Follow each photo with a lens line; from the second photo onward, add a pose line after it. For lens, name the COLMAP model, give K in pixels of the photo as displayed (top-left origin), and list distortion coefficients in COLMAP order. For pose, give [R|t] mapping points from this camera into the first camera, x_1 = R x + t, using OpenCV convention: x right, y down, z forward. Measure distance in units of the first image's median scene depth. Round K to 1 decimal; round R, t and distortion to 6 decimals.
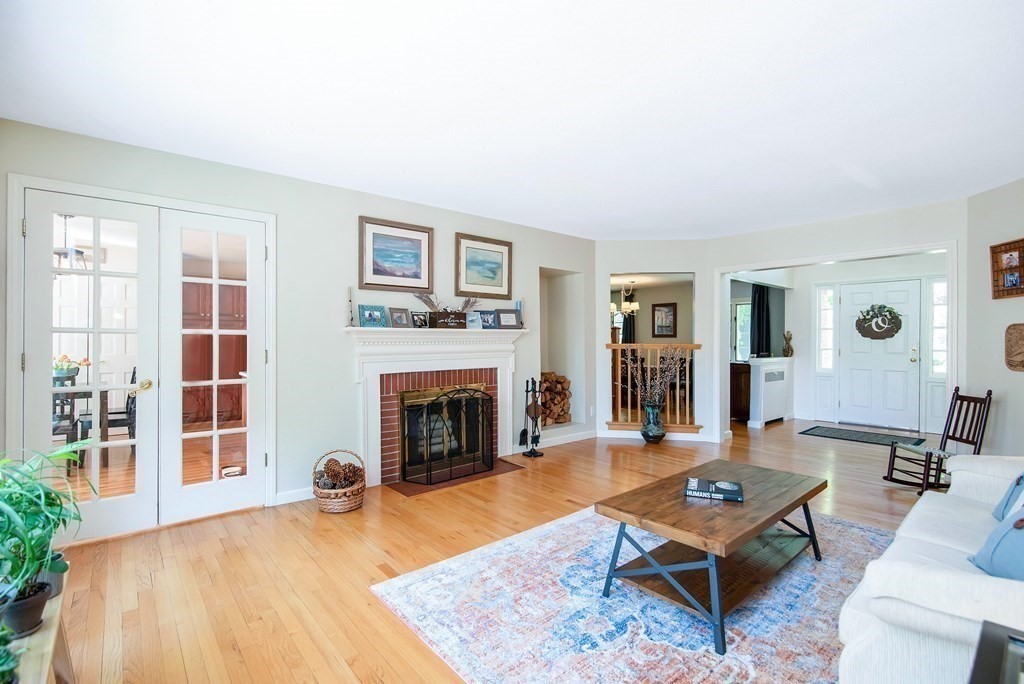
lens RADIAL K [[476.1, 0, 506.1], [0, 476.1, 341.2], [0, 0, 1]] dist [-0.015285, -0.000295]
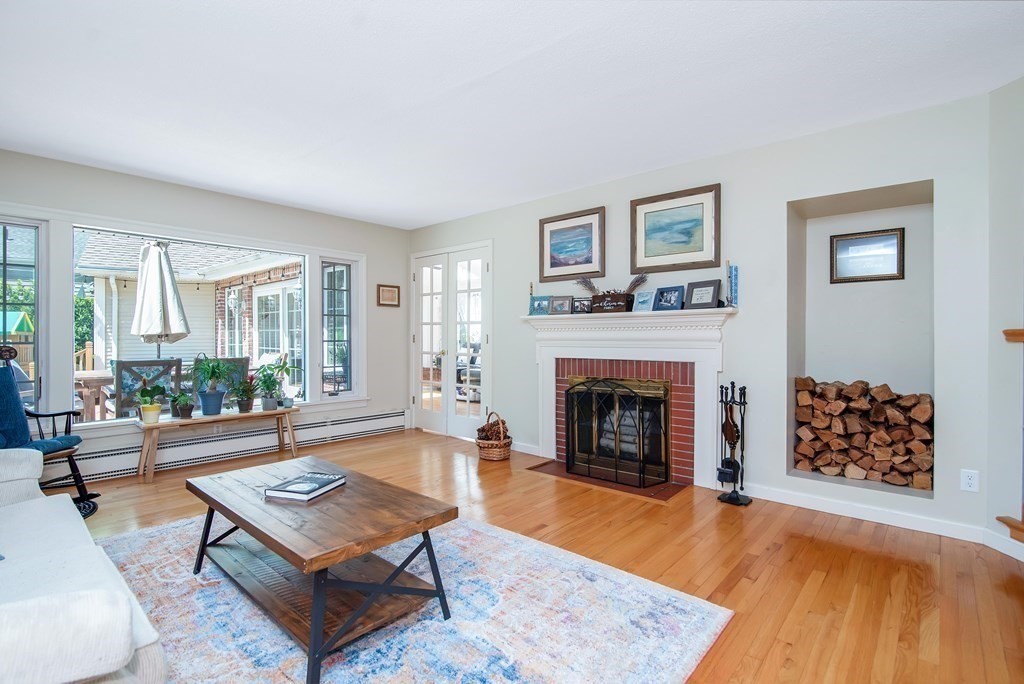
lens RADIAL K [[476.1, 0, 505.5], [0, 476.1, 336.4], [0, 0, 1]] dist [-0.015285, -0.000295]
pose [[0.130146, 0.003698, -0.991488, 0.754976], [-0.004403, 0.999985, 0.003151, 0.016197], [0.991485, 0.003955, 0.130160, 0.694718]]
